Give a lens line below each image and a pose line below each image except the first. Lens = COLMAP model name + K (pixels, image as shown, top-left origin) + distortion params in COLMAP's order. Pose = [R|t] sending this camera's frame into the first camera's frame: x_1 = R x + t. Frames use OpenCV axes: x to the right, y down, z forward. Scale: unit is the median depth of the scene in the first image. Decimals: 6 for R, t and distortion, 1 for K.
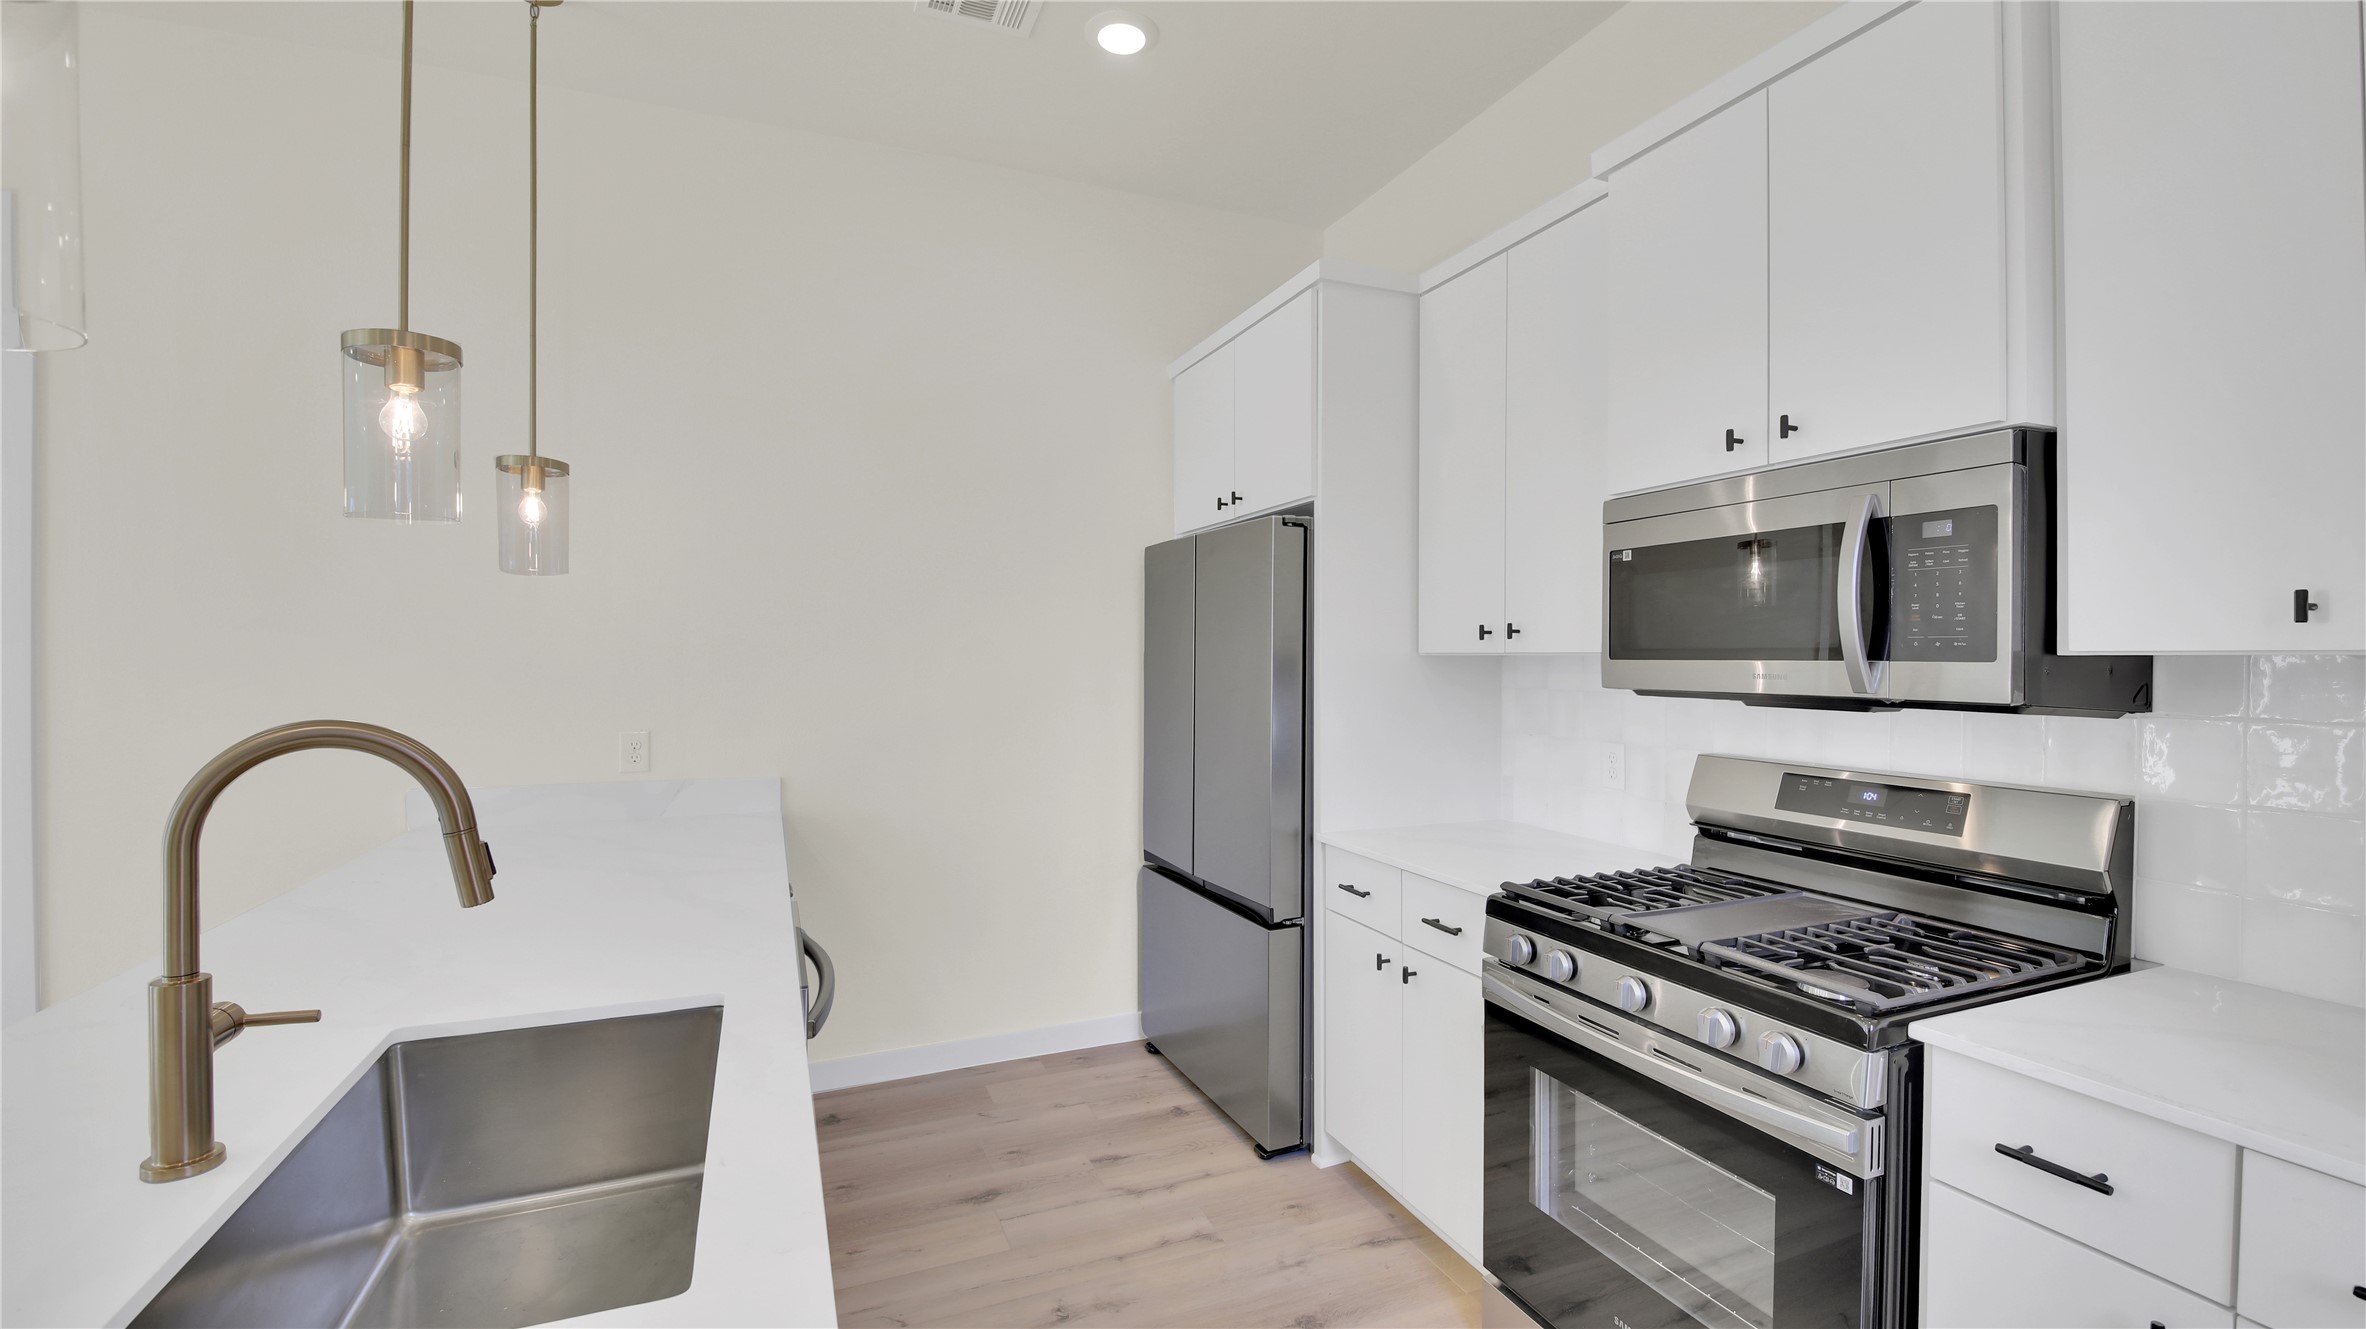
lens RADIAL K [[1009.2, 0, 1167.8], [0, 1009.2, 659.6], [0, 0, 1]] dist [0.002053, -0.000398]
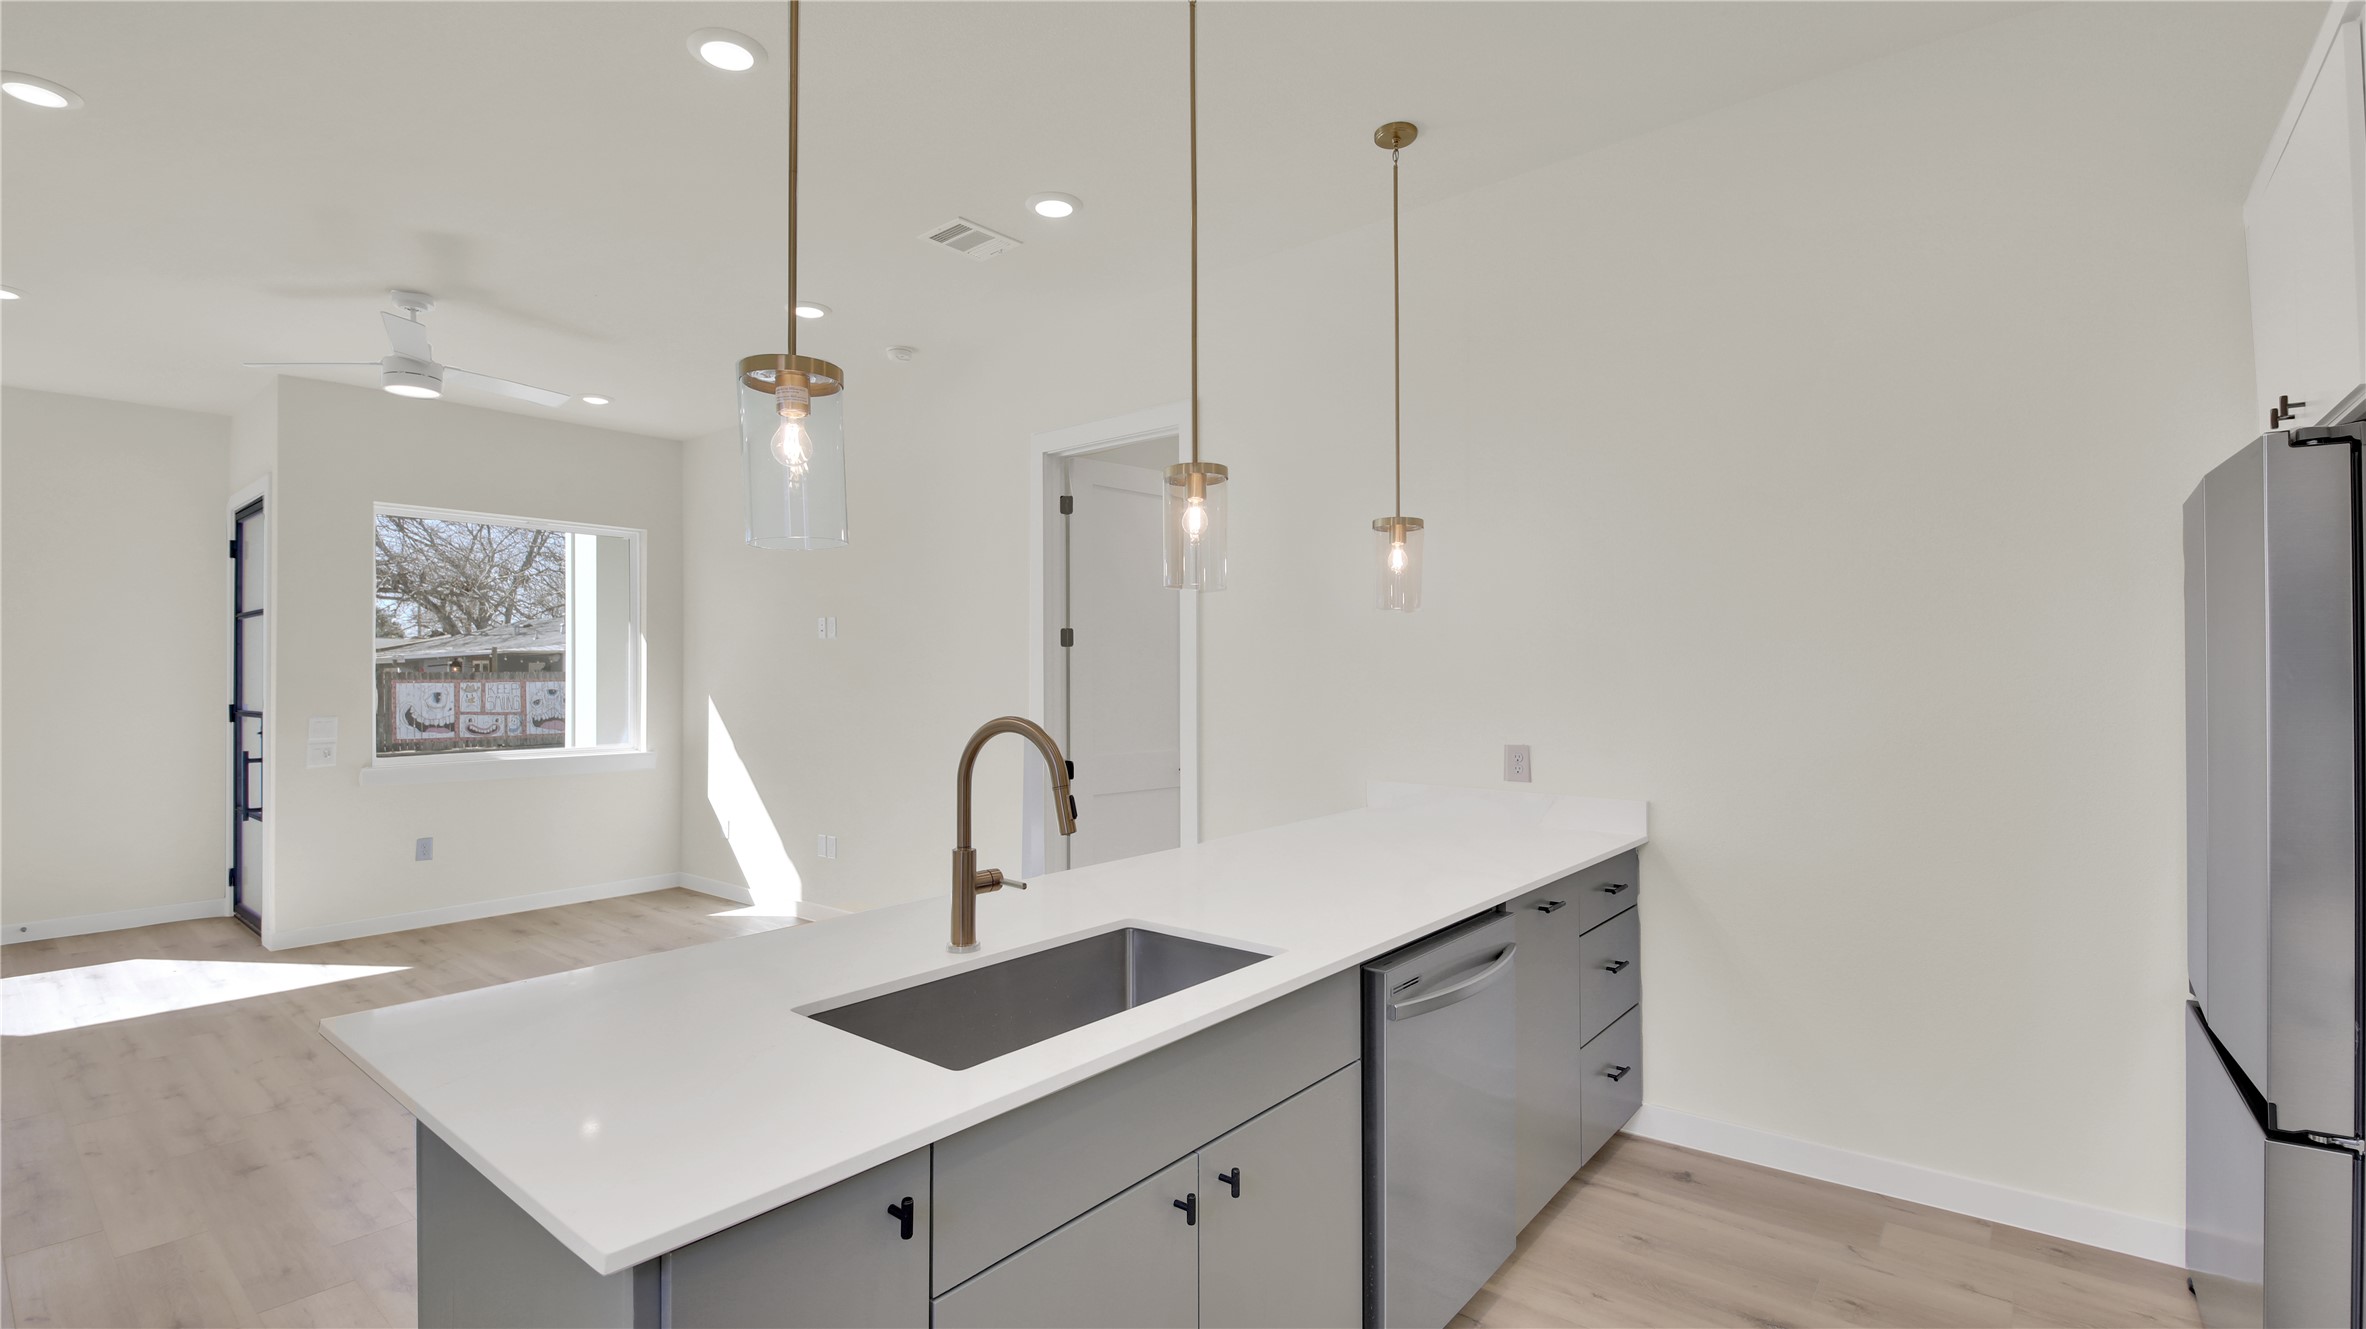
lens RADIAL K [[1057.0, 0, 1165.8], [0, 1057.0, 642.6], [0, 0, 1]] dist [0.004258, -0.004707]
pose [[0.464651, -0.037021, -0.884720, 0.510583], [0.007020, 0.999248, -0.038127, 0.000695], [0.885466, 0.011505, 0.464561, 0.203022]]
